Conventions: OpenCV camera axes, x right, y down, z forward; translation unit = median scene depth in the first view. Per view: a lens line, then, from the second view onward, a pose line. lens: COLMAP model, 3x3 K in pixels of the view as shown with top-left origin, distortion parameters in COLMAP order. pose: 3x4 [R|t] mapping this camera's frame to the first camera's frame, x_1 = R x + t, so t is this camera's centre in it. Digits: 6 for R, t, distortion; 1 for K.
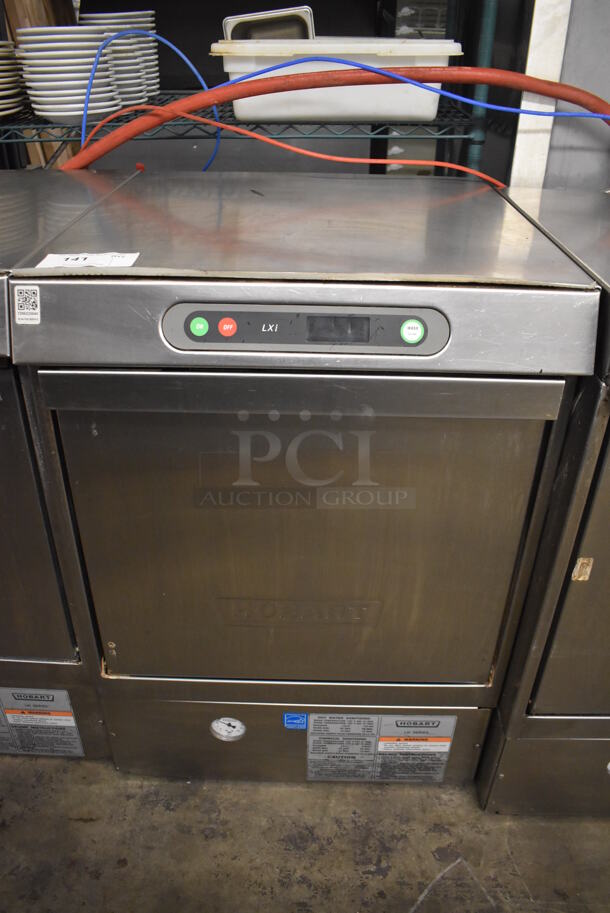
lens RADIAL K [[686.5, 0, 307.8], [0, 686.5, 460.4], [0, 0, 1]] dist [-0.092664, 0.011613]
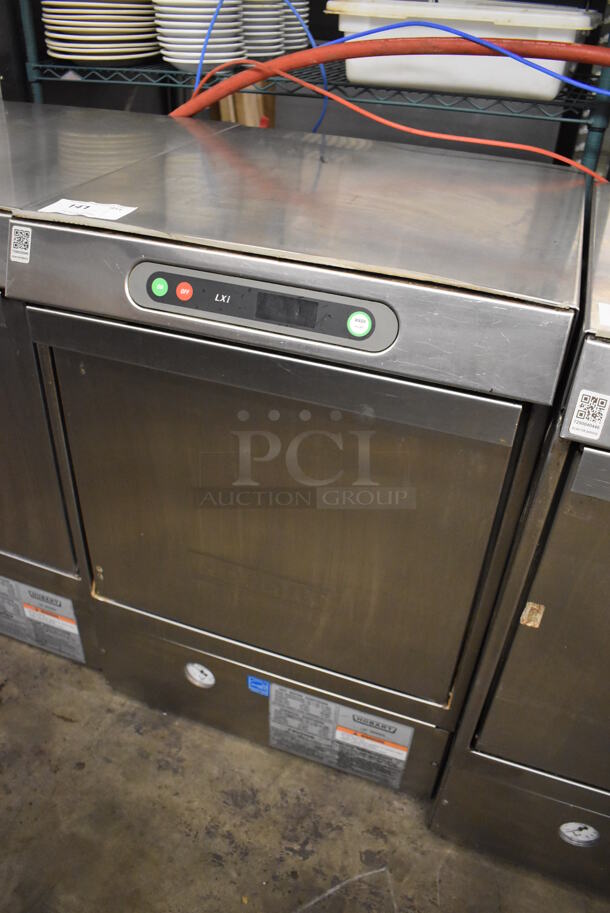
lens RADIAL K [[686.5, 0, 314.2], [0, 686.5, 459.2], [0, 0, 1]] dist [-0.092664, 0.011613]
pose [[0.949904, 0.206677, -0.234450, 0.224948], [-0.193904, 0.978030, 0.076548, -0.042070], [0.245119, -0.027252, 0.969110, 0.039122]]
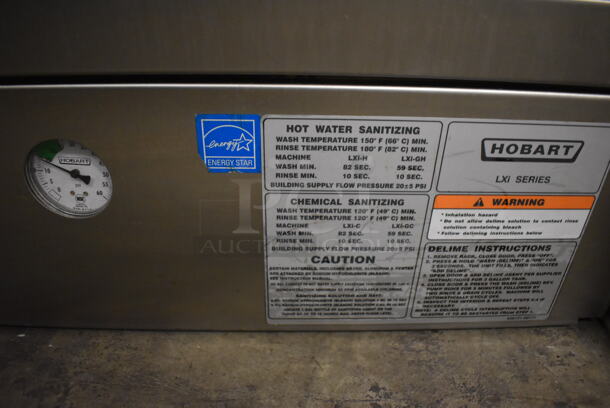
lens RADIAL K [[458.7, 0, 306.7], [0, 458.7, 197.6], [0, 0, 1]] dist [-0.092664, 0.011613]
pose [[0.998968, -0.015699, 0.042620, 0.014212], [0.015655, 0.999876, 0.001387, 0.406968], [-0.042636, -0.000719, 0.999090, 0.718191]]
